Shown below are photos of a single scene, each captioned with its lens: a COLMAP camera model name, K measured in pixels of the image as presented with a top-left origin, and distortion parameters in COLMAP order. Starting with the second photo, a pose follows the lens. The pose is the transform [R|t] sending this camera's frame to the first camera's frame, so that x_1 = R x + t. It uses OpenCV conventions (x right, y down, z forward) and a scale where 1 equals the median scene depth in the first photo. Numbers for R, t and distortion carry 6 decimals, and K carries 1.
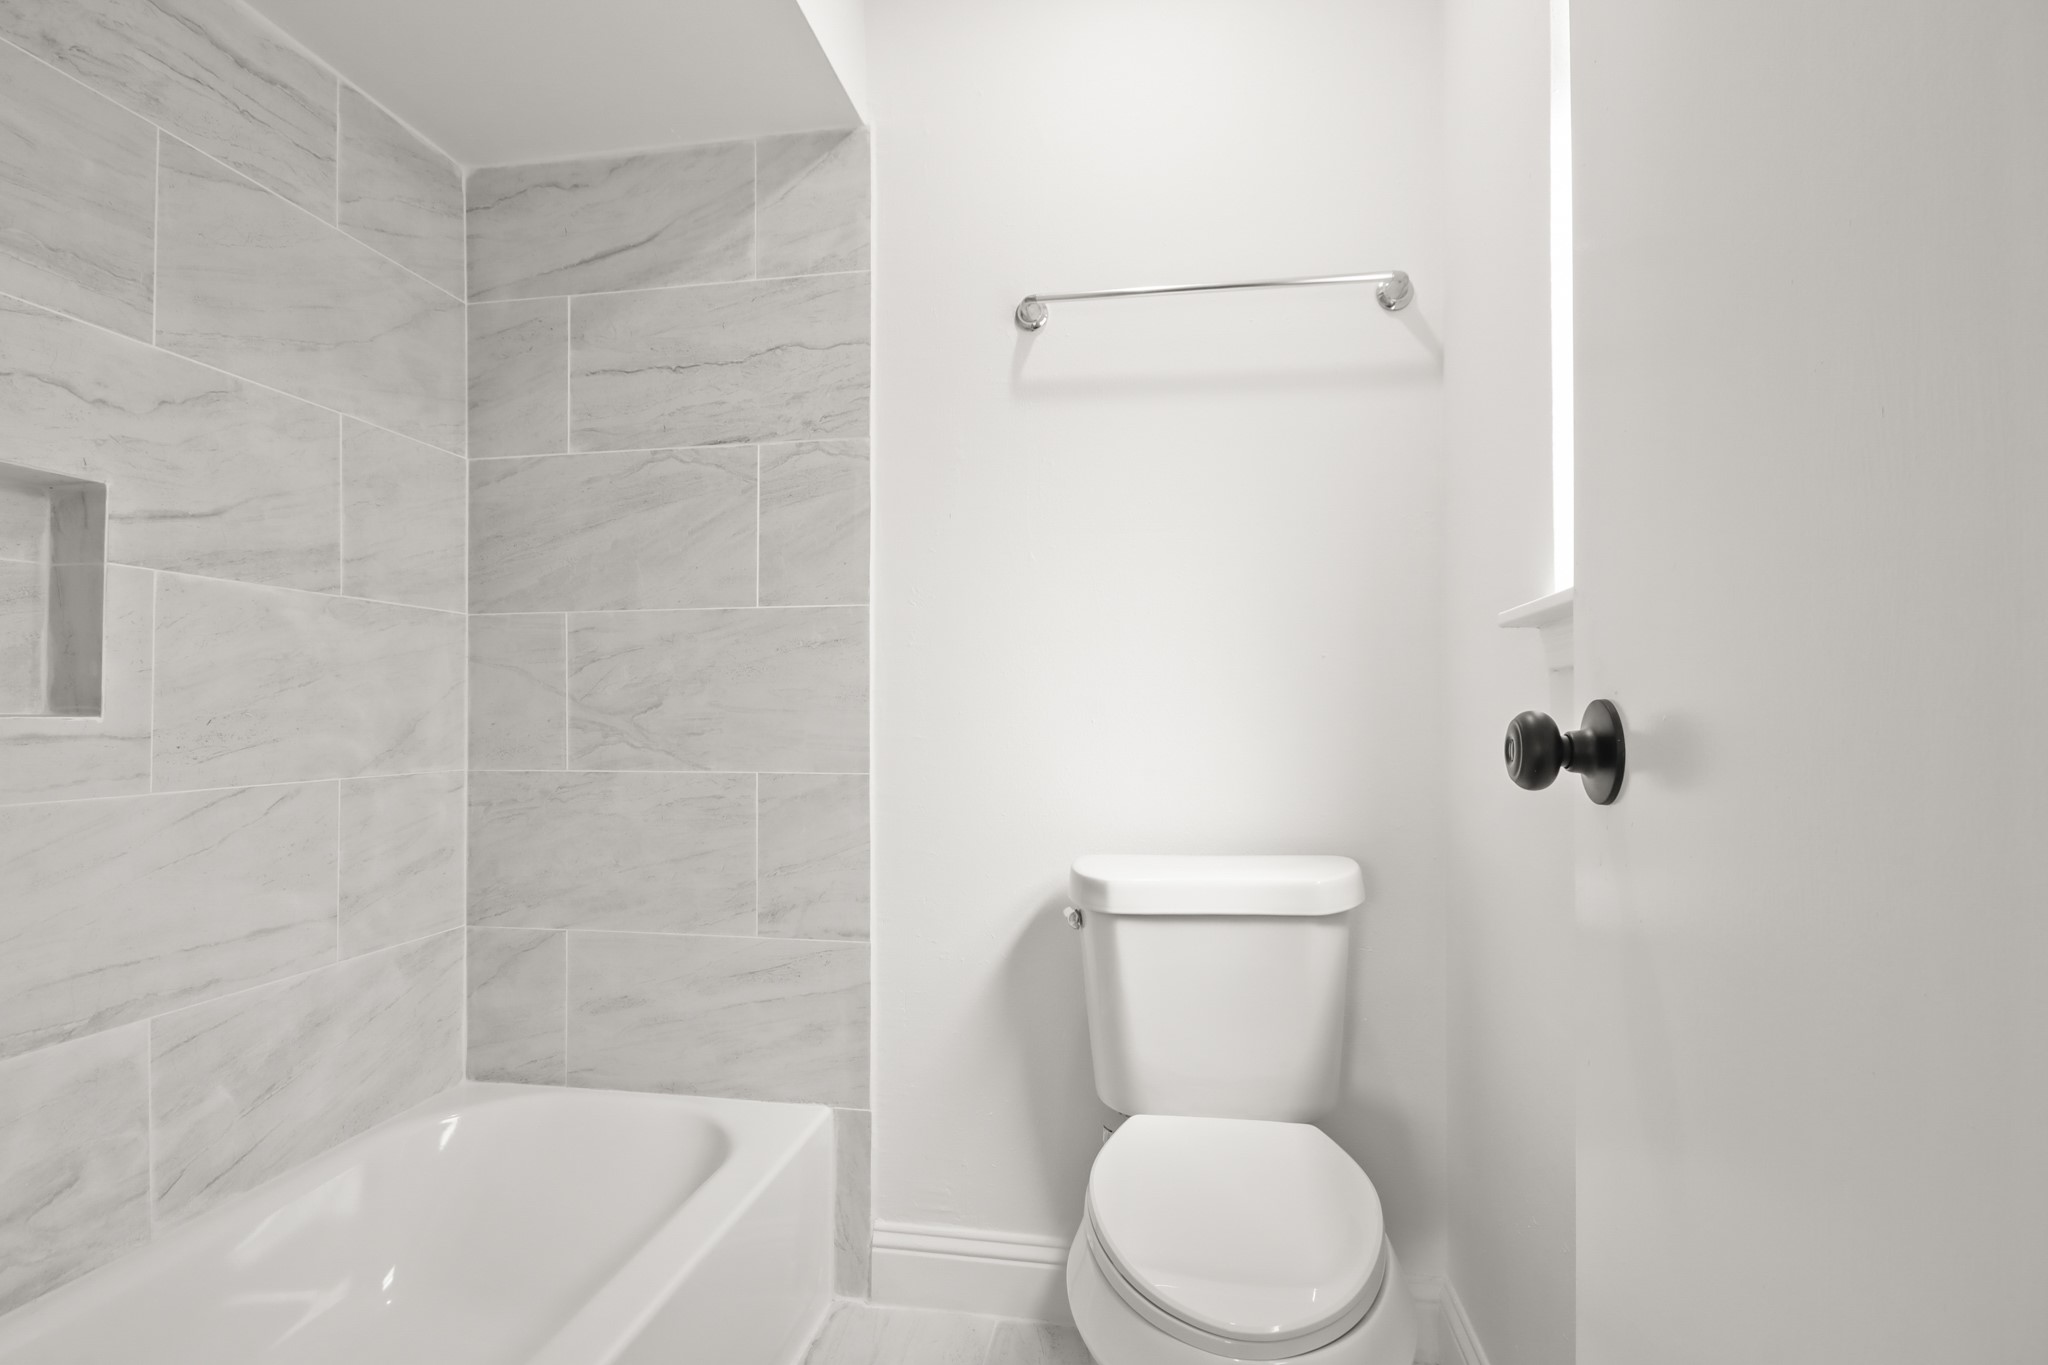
lens RADIAL K [[1017.6, 0, 1024.0], [0, 1017.6, 682.5], [0, 0, 1]] dist [-0.002028, 0.000045]
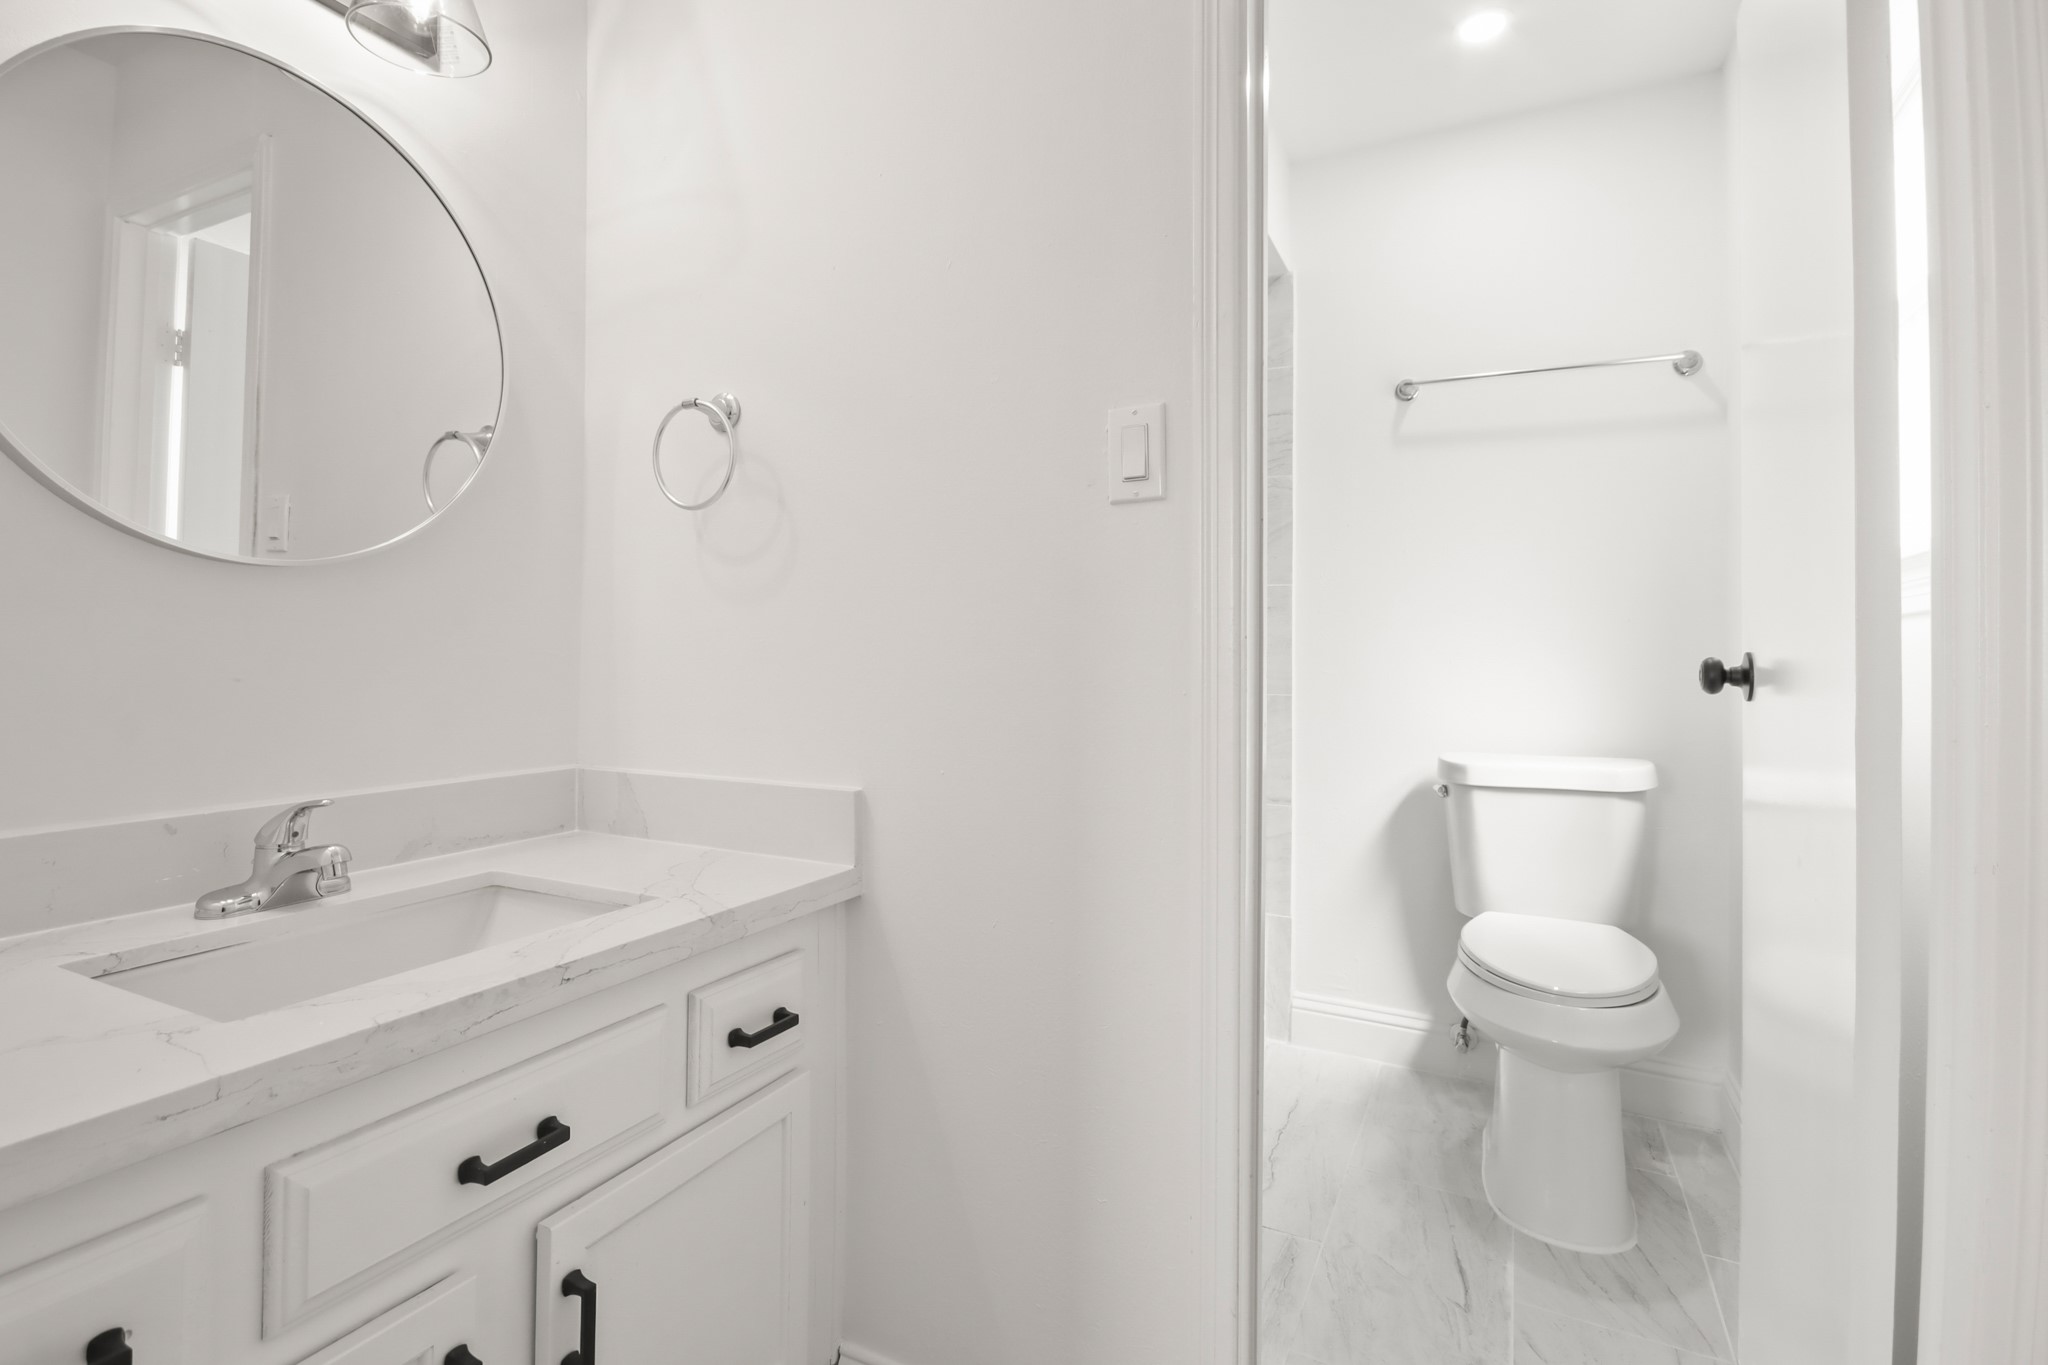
lens RADIAL K [[965.7, 0, 1028.3], [0, 965.7, 624.2], [0, 0, 1]] dist [0.002057, 0.000835]
pose [[0.954545, 0.001810, -0.298061, -0.100320], [-0.002918, 0.999990, -0.003273, -0.011510], [0.298052, 0.003994, 0.954541, -0.518991]]
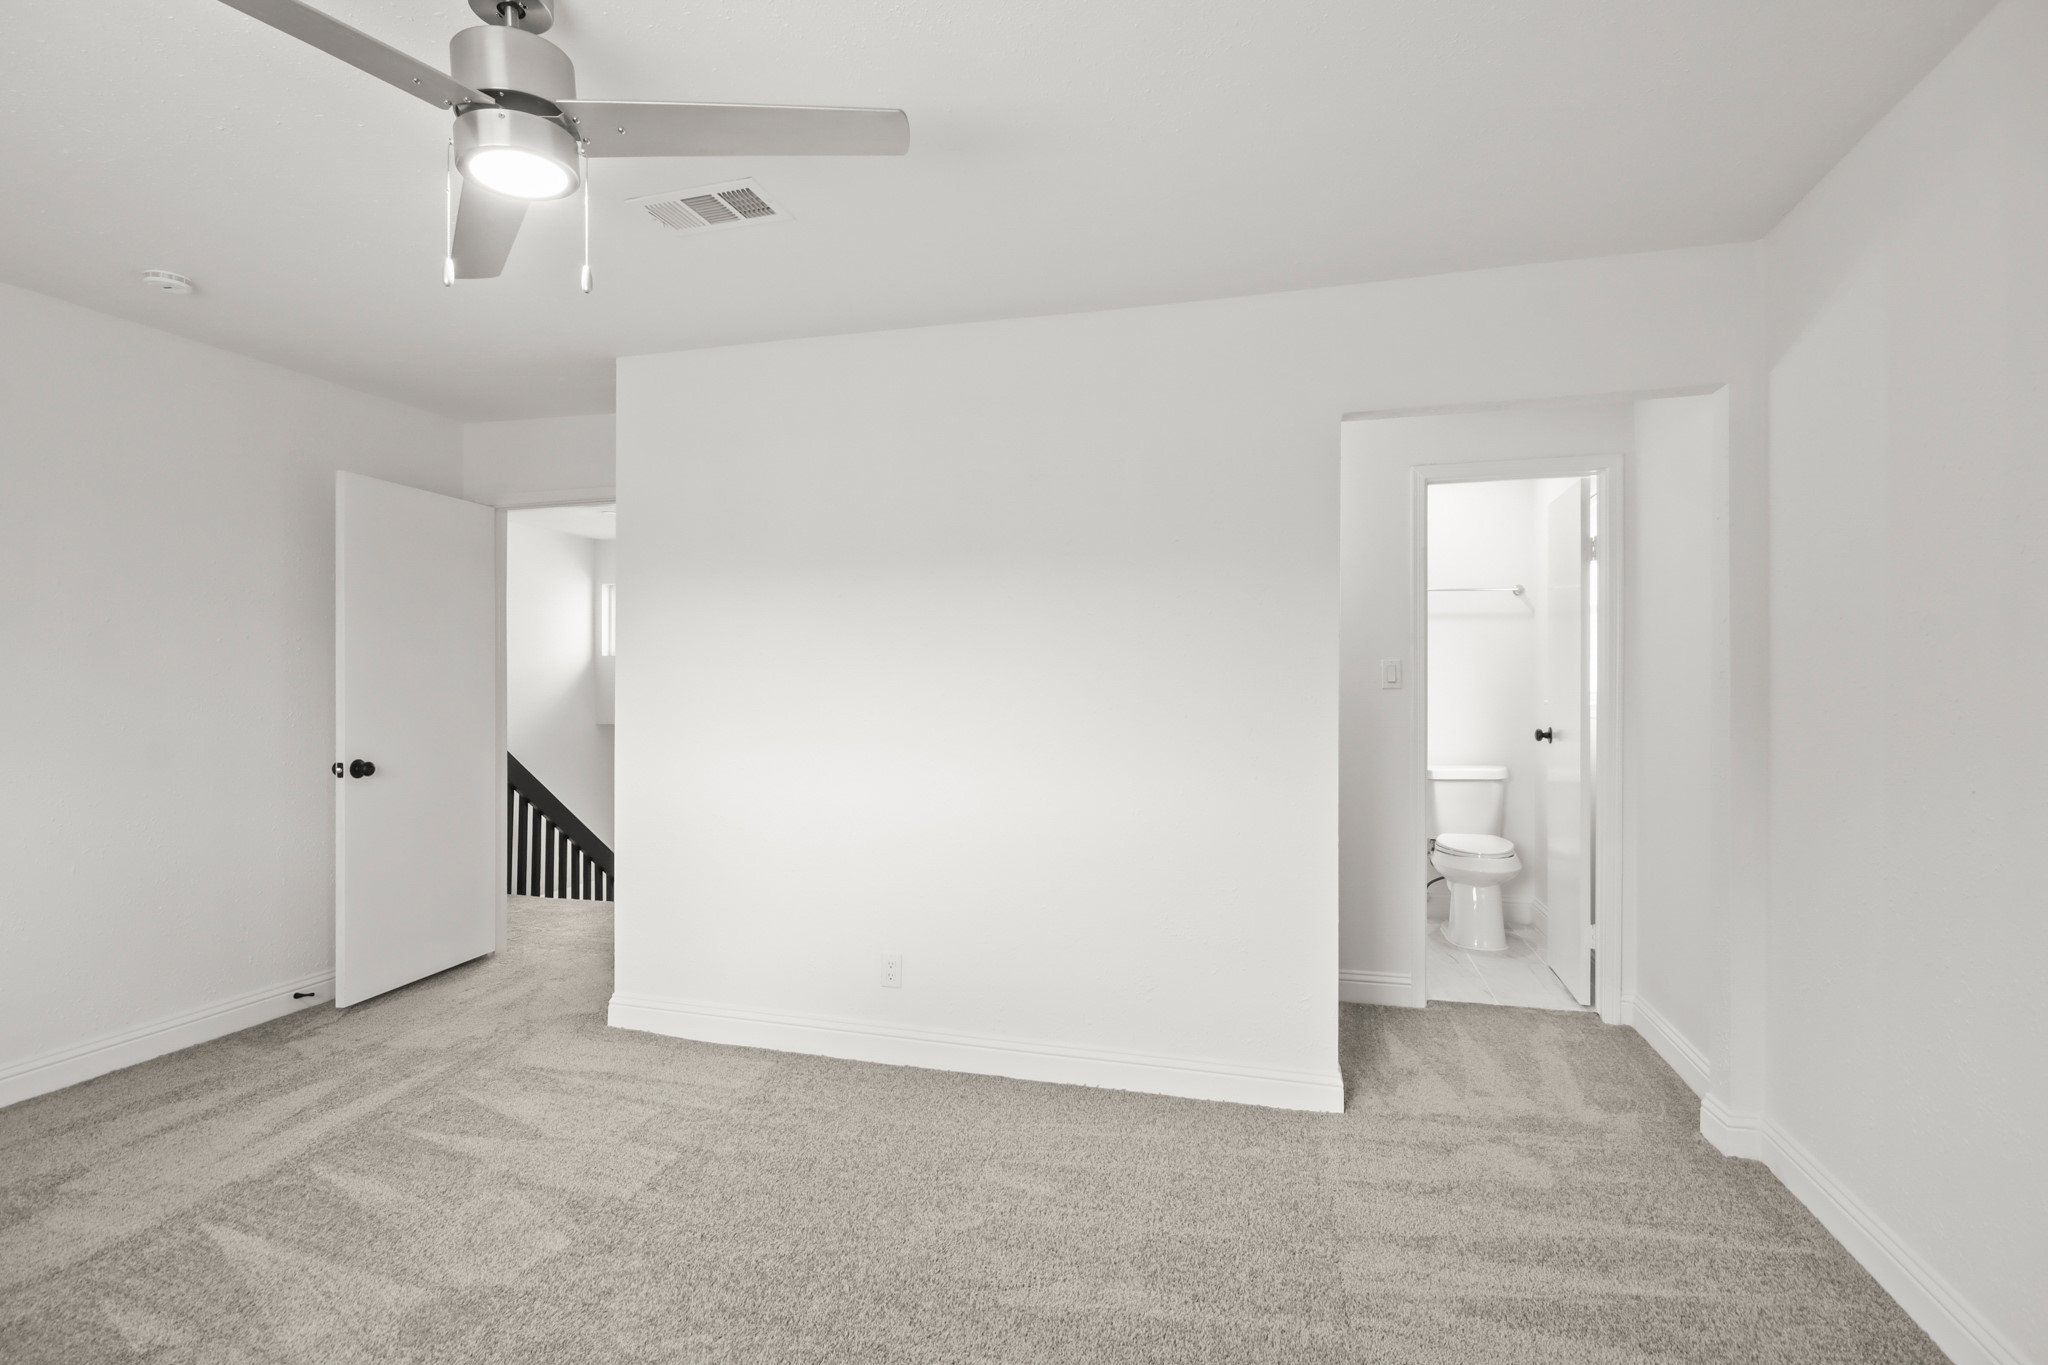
lens RADIAL K [[1017.6, 0, 1024.0], [0, 1017.6, 682.5], [0, 0, 1]] dist [-0.002028, 0.000045]
pose [[0.994277, -0.007920, -0.106539, -0.788911], [0.010722, 0.999611, 0.025756, -0.178809], [0.106294, -0.026751, 0.993975, -2.204972]]
